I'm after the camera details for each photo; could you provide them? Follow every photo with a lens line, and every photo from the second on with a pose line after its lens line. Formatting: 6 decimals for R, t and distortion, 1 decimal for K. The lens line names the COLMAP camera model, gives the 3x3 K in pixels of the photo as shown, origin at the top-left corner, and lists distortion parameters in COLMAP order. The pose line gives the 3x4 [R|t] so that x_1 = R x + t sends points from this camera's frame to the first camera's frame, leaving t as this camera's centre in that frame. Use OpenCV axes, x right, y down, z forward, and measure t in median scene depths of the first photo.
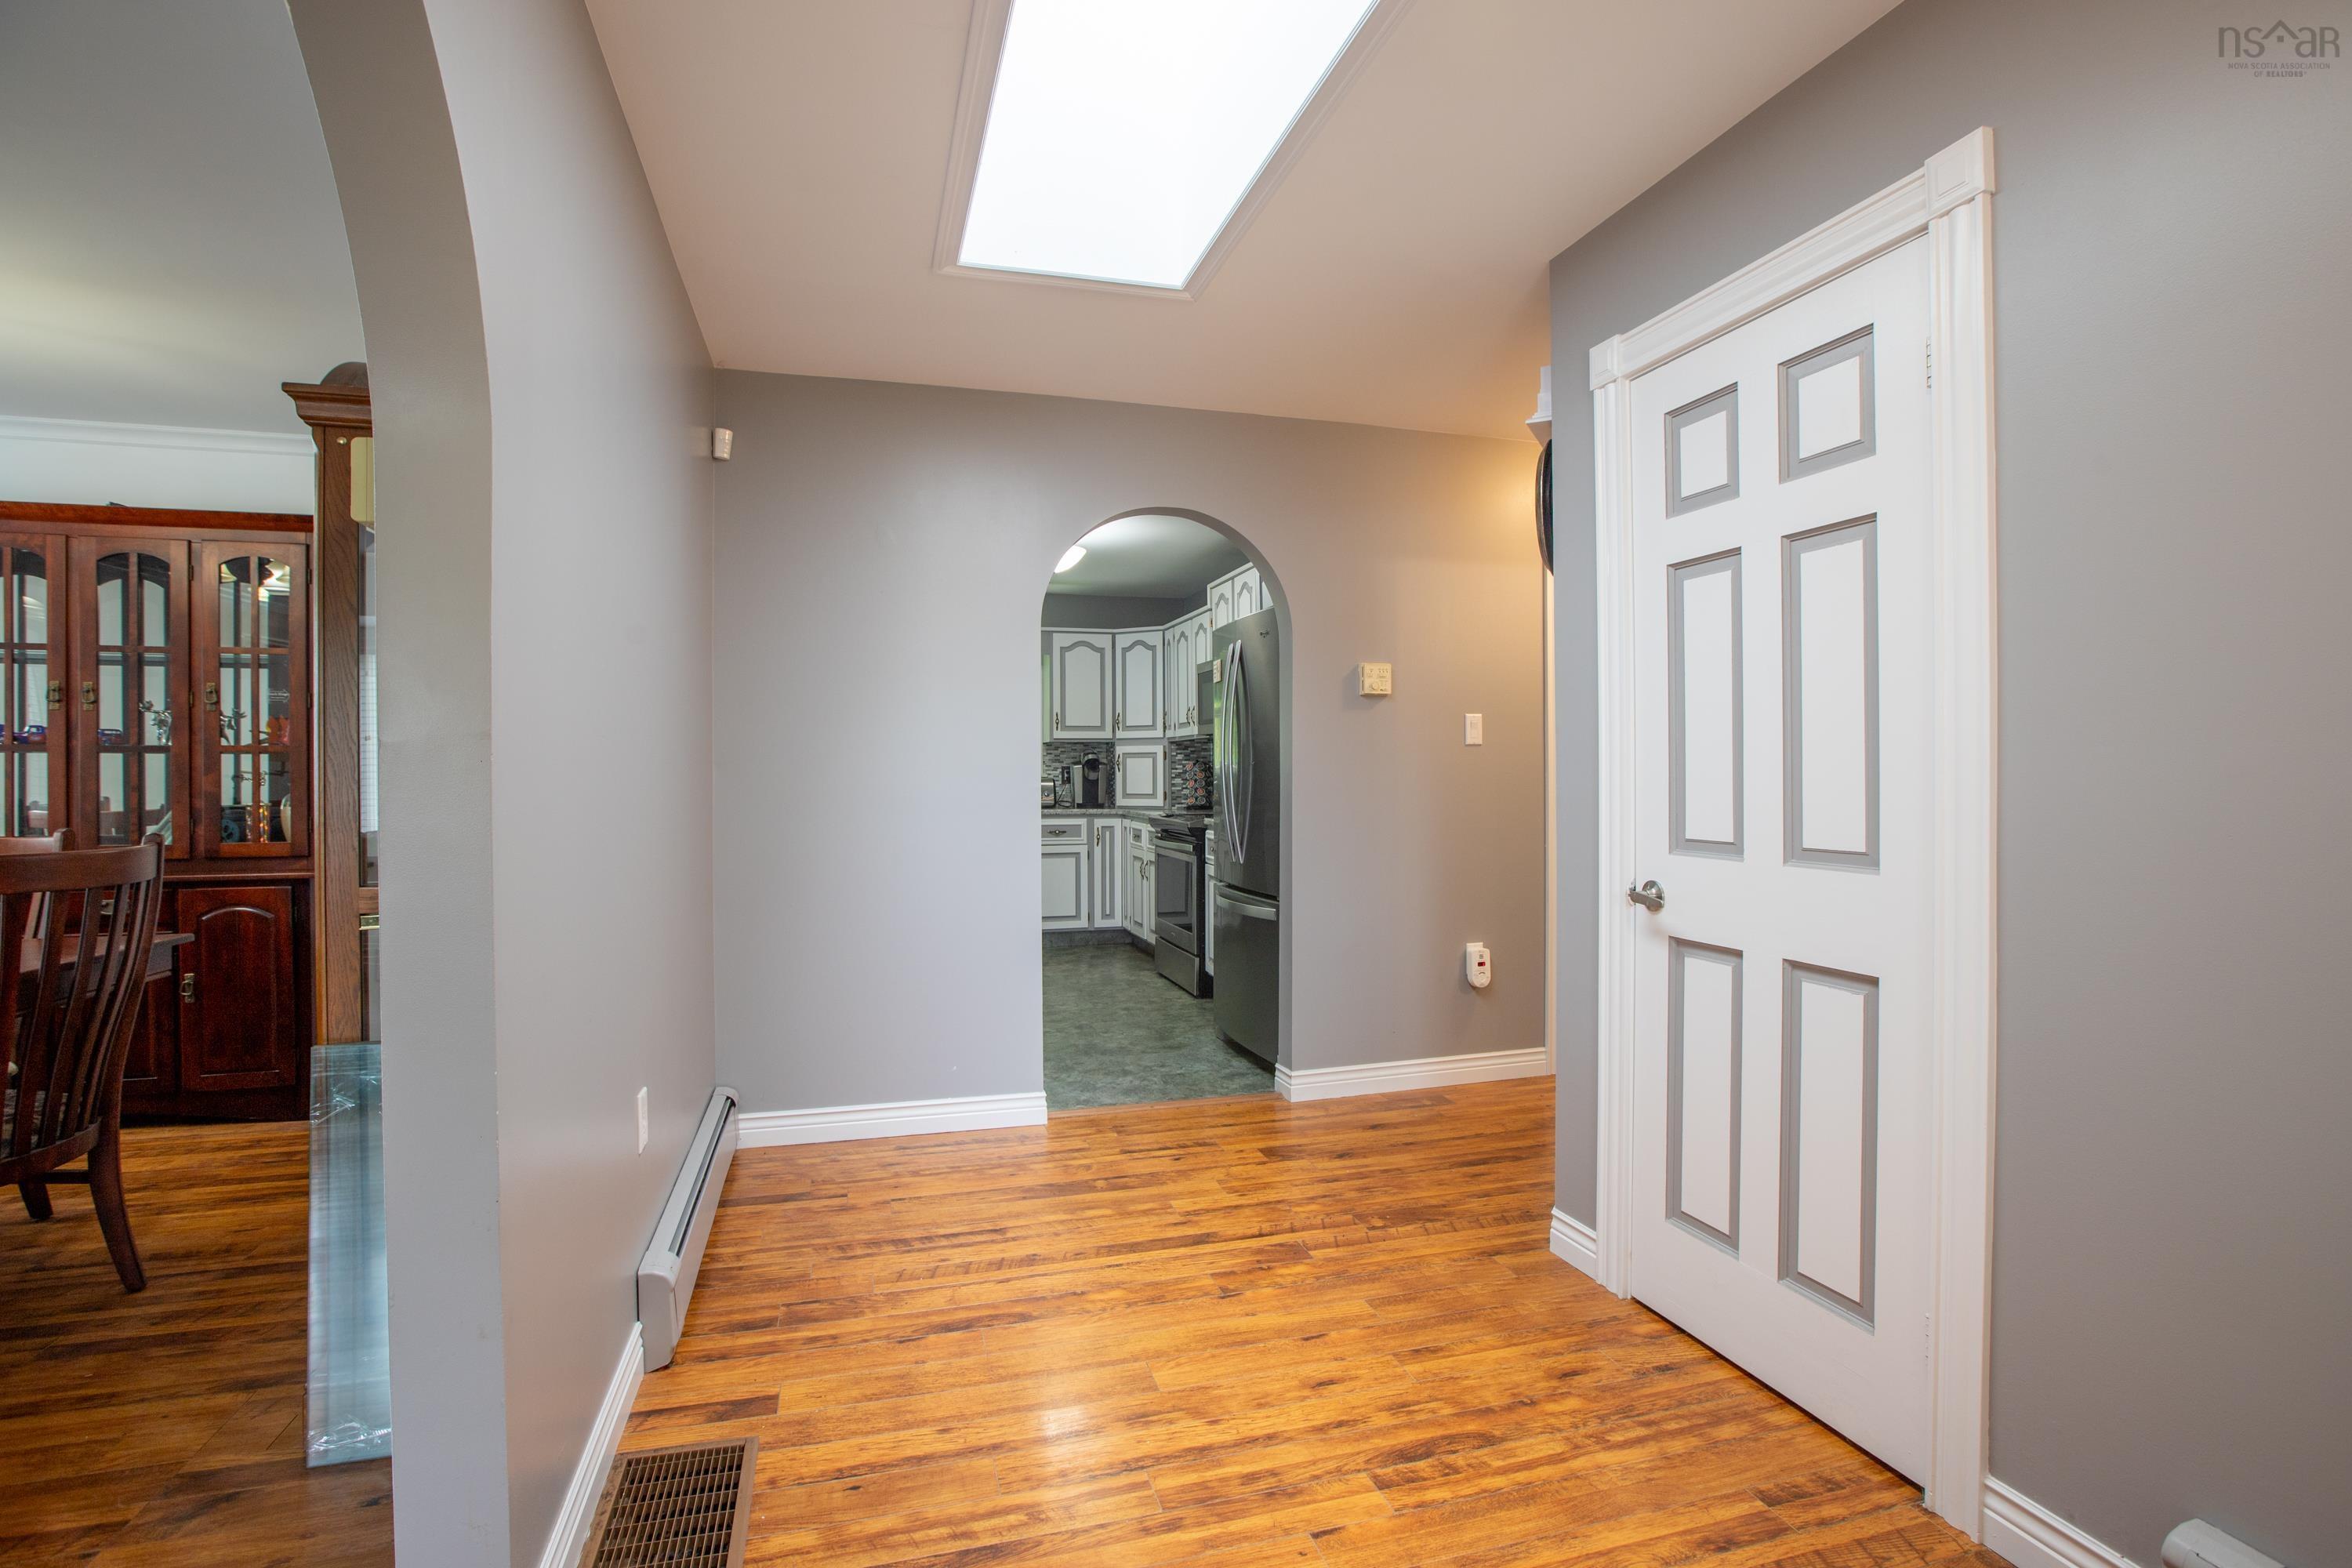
lens RADIAL K [[1047.5, 0, 1183.5], [0, 1047.5, 781.3], [0, 0, 1]] dist [-0.061085, 0.019866]
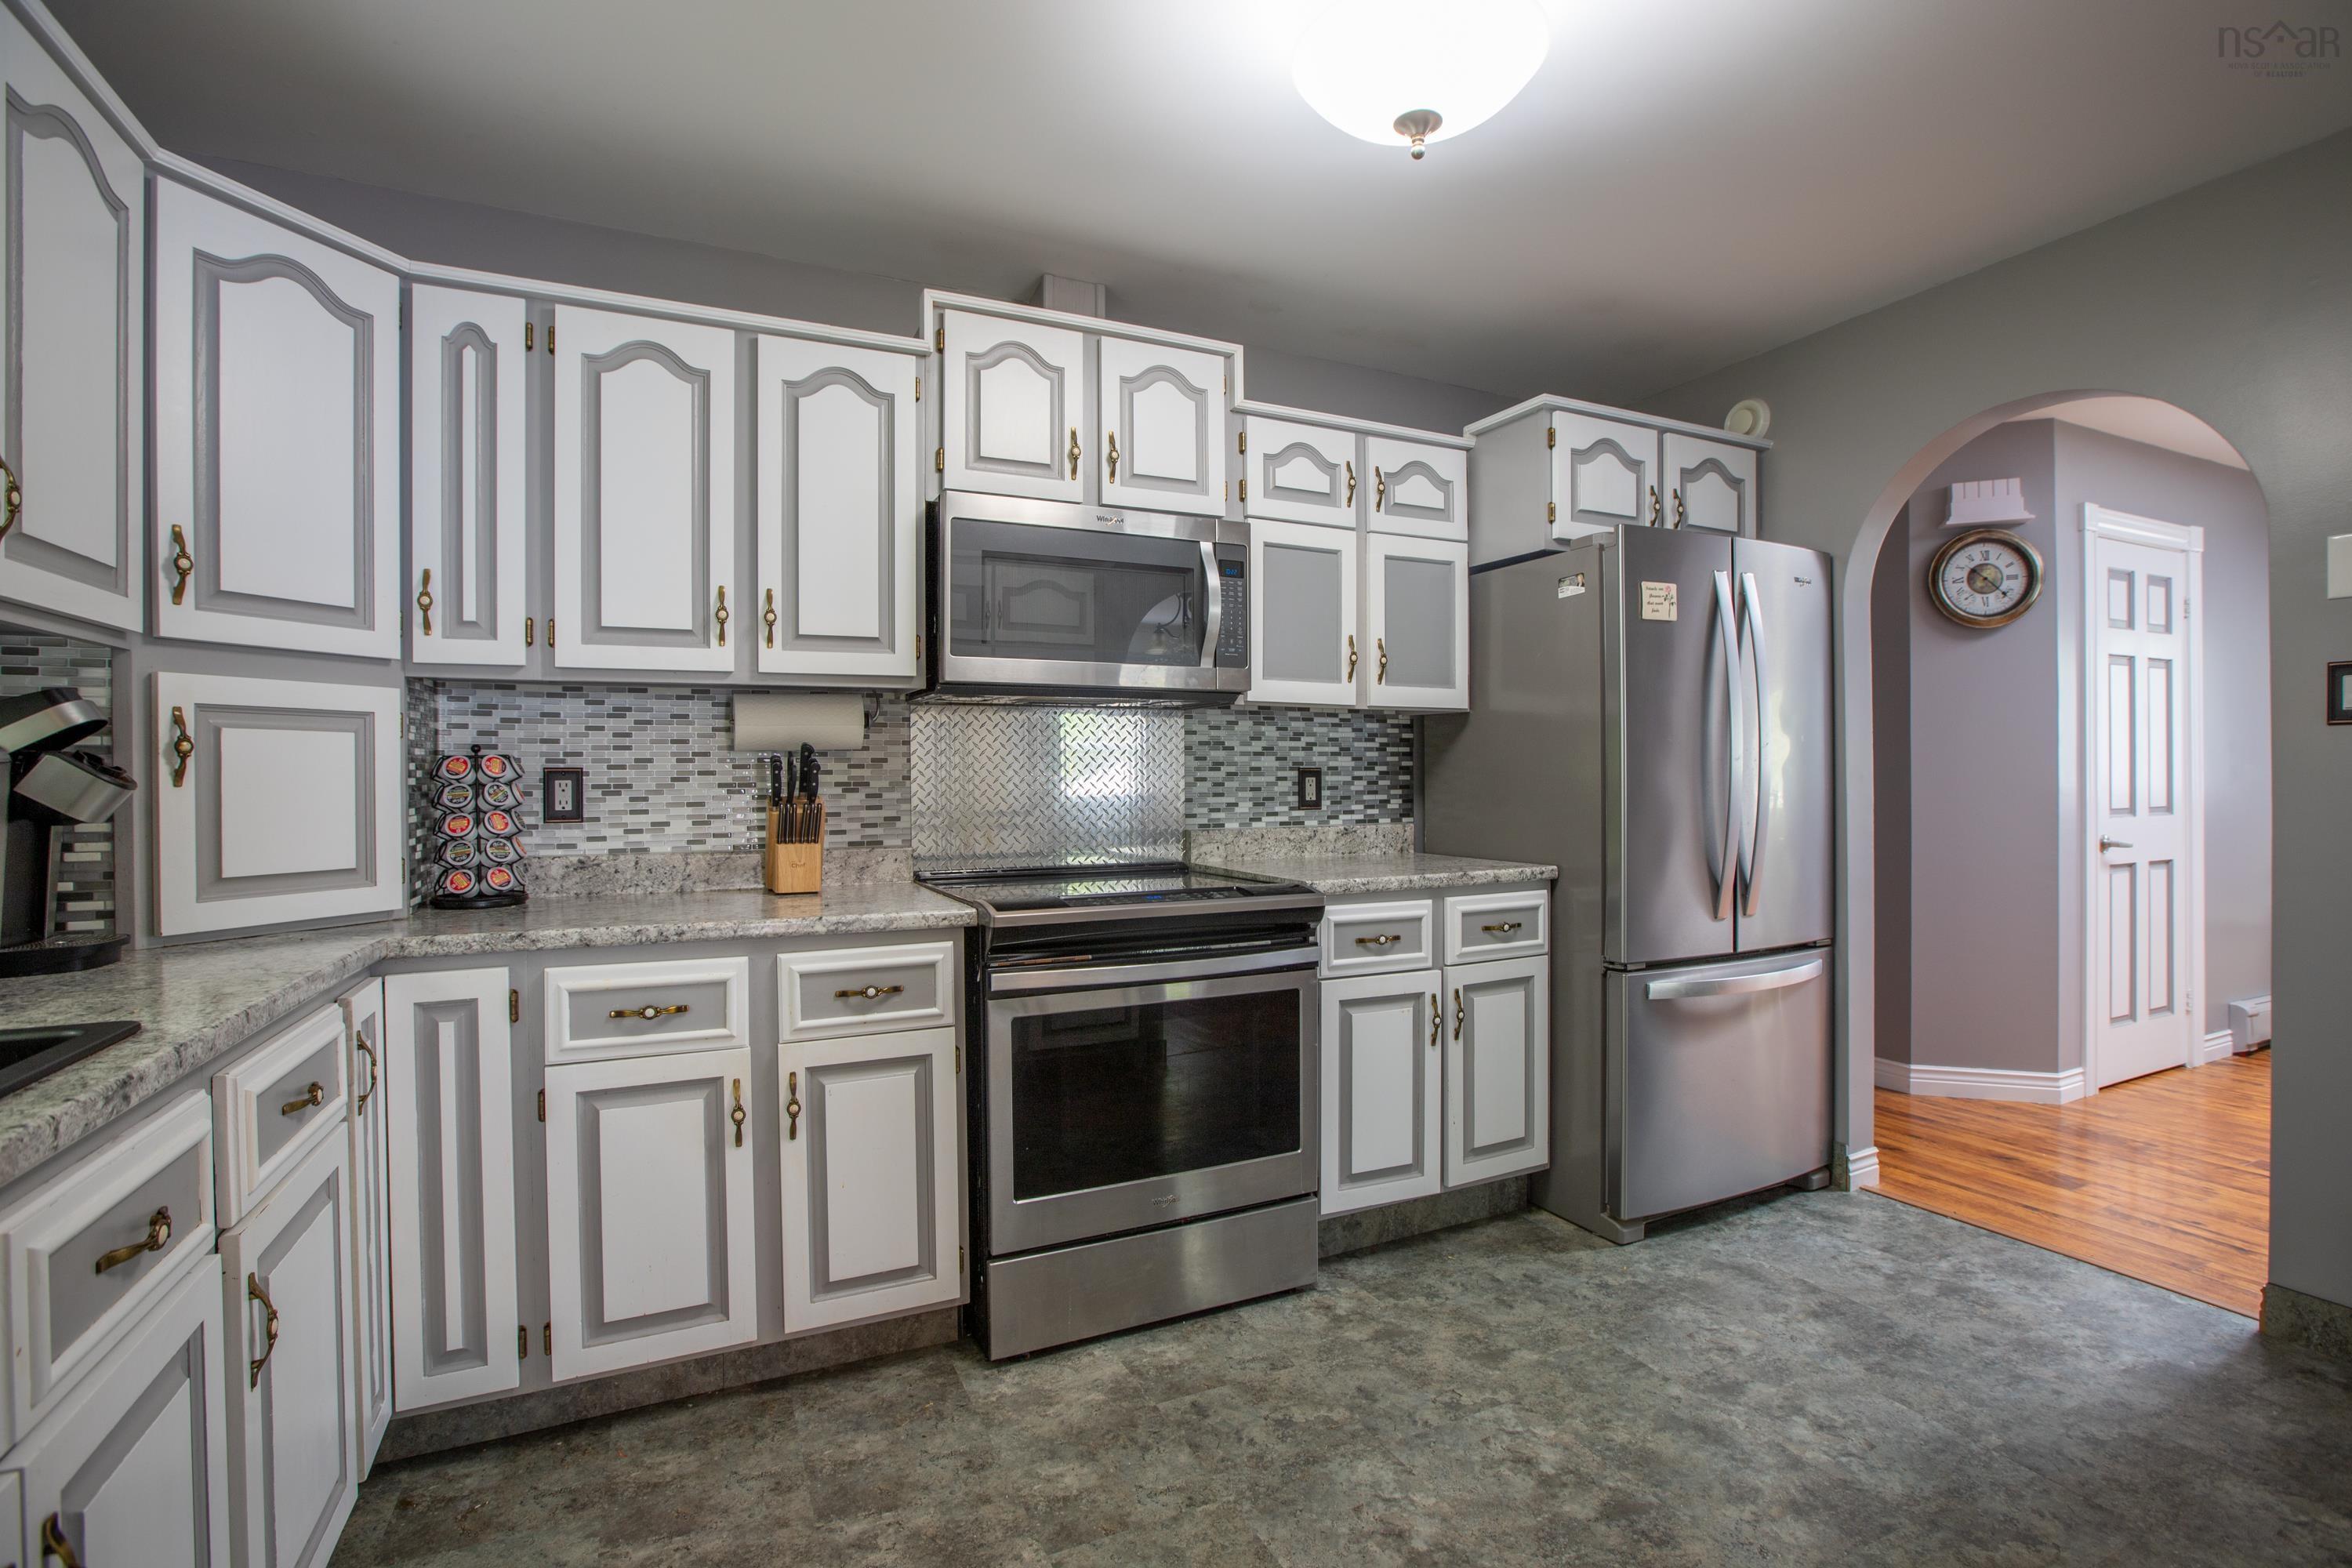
lens RADIAL K [[1082.6, 0, 1151.4], [0, 1082.6, 779.6], [0, 0, 1]] dist [-0.063432, 0.023873]
pose [[-0.126930, 0.002770, 0.991908, -0.354272], [0.017554, 0.999846, -0.000545, -0.007355], [-0.991756, 0.017343, -0.126959, 0.930718]]
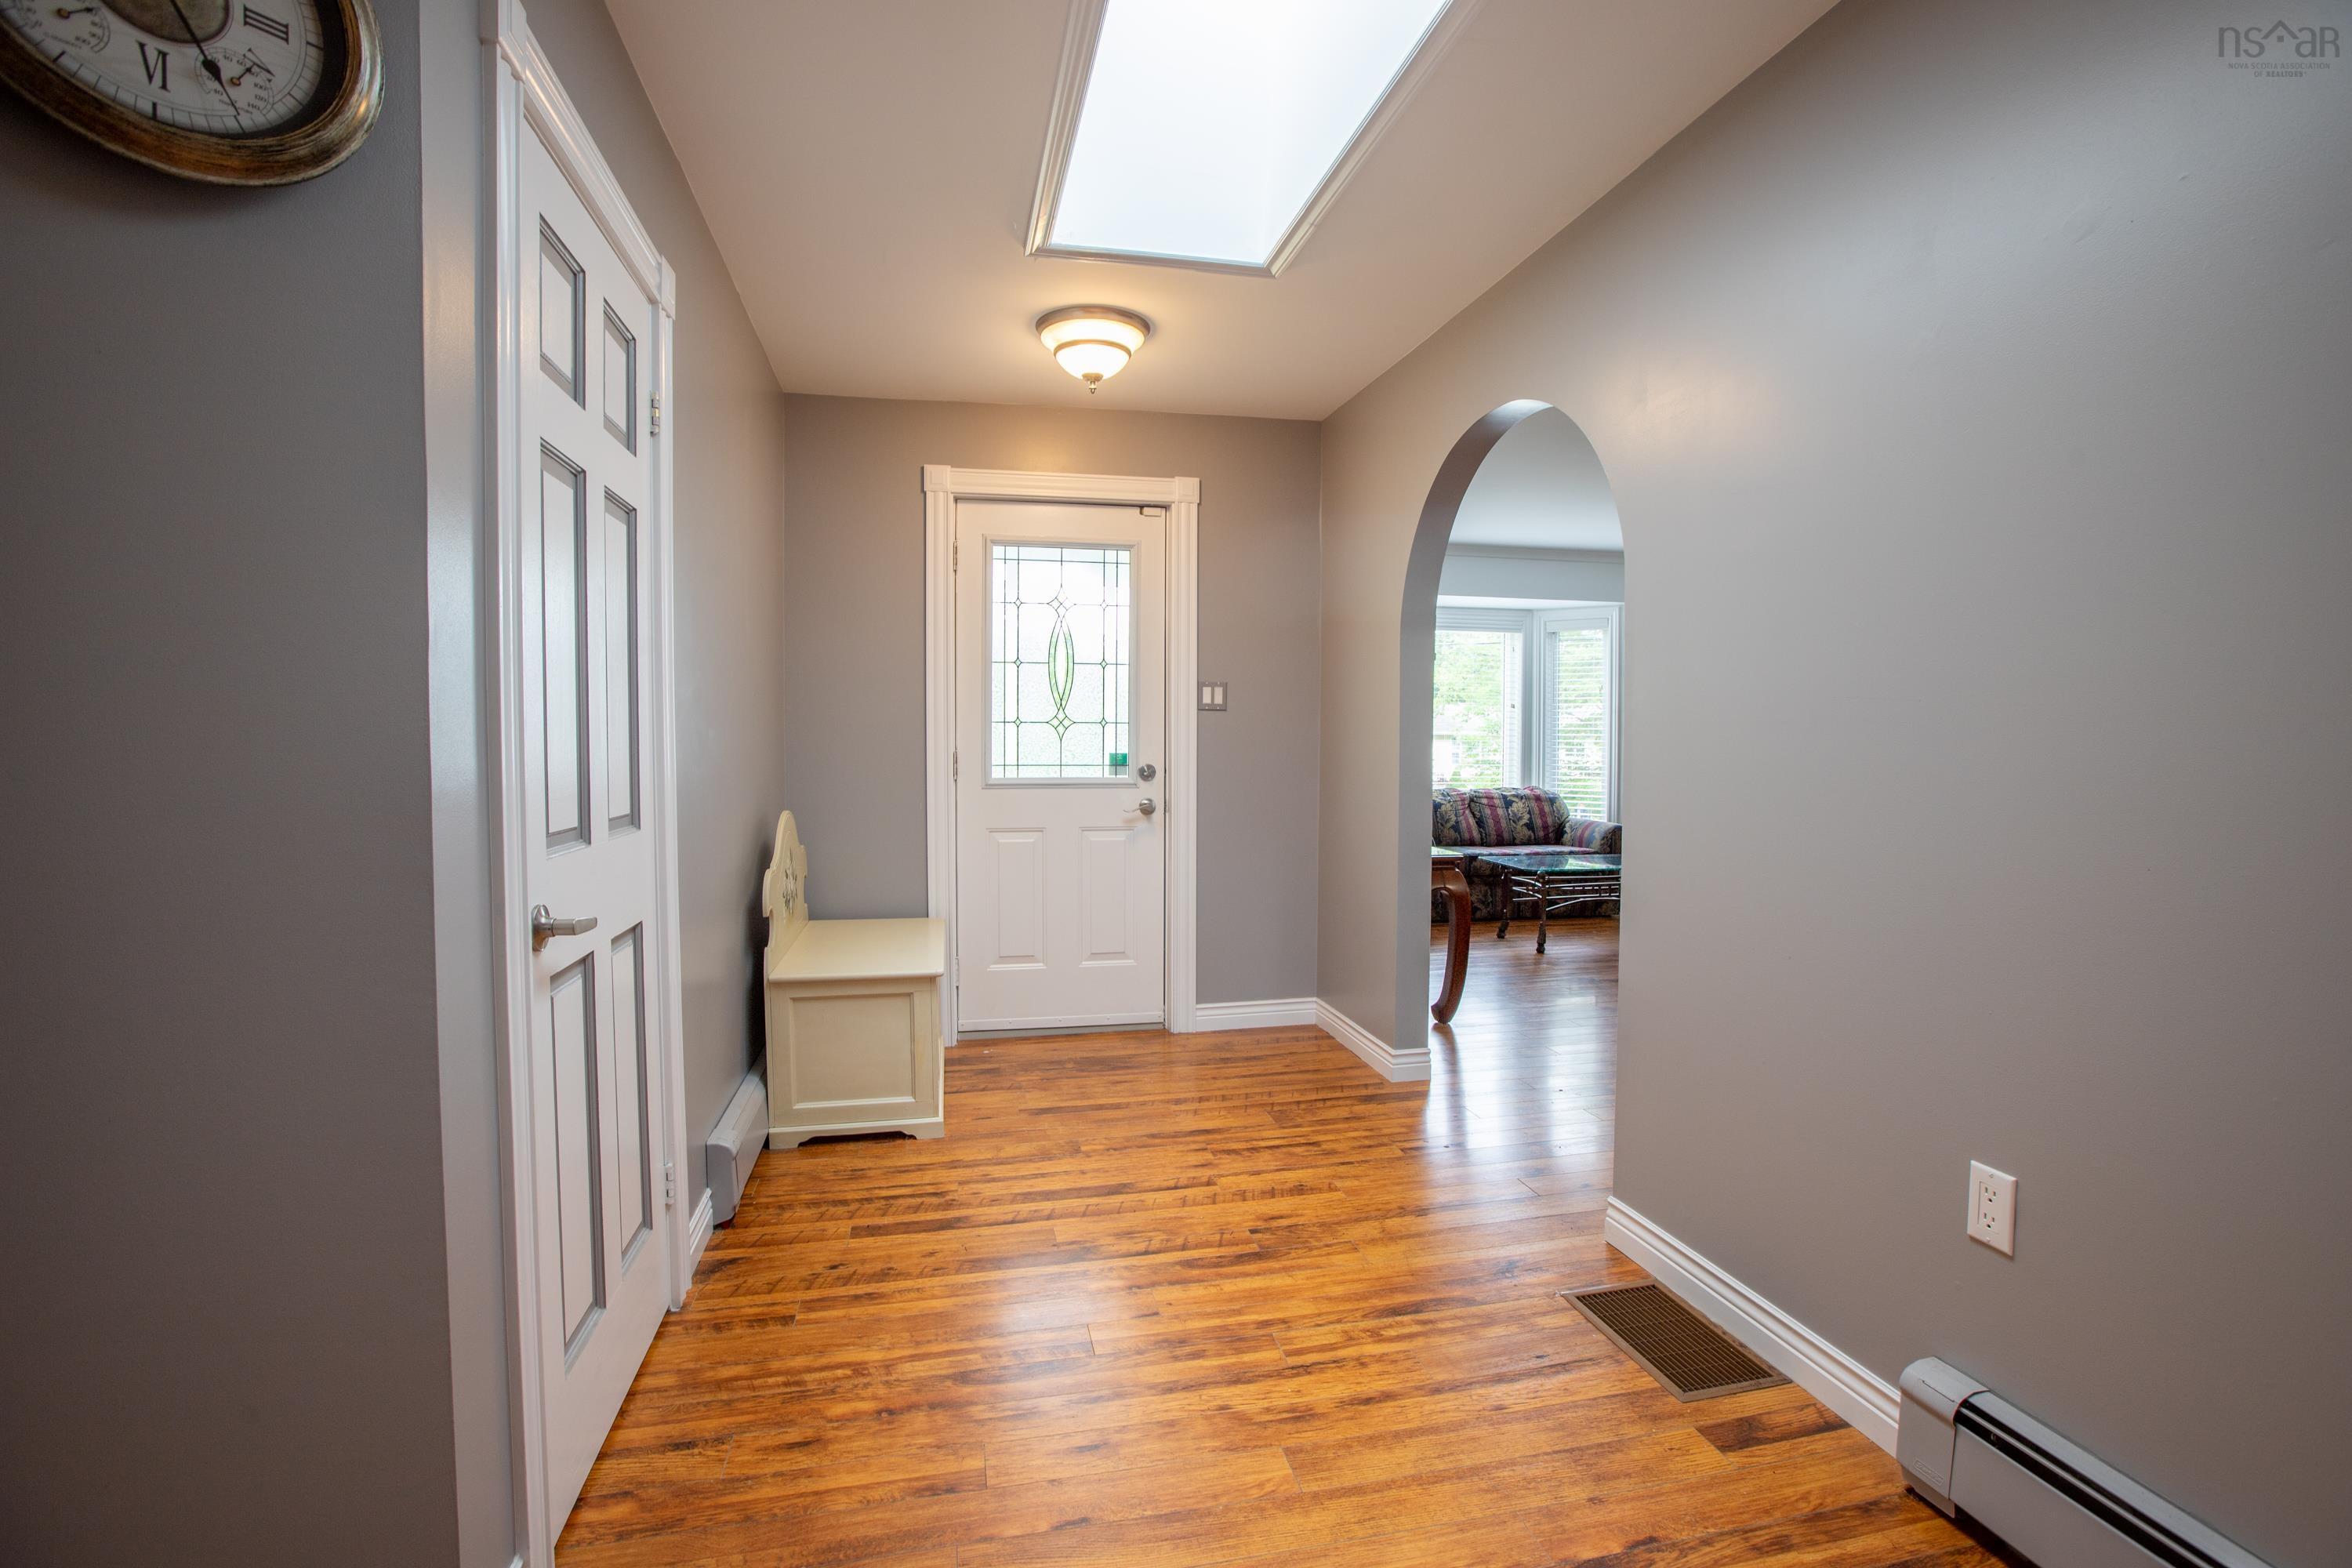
lens RADIAL K [[1047.5, 0, 1183.5], [0, 1047.5, 781.3], [0, 0, 1]] dist [-0.061085, 0.019866]
pose [[-0.997447, -0.000975, 0.071402, -0.000282], [0.002106, 0.999070, 0.043070, -0.002457], [-0.071377, 0.043110, -0.996517, 0.539899]]
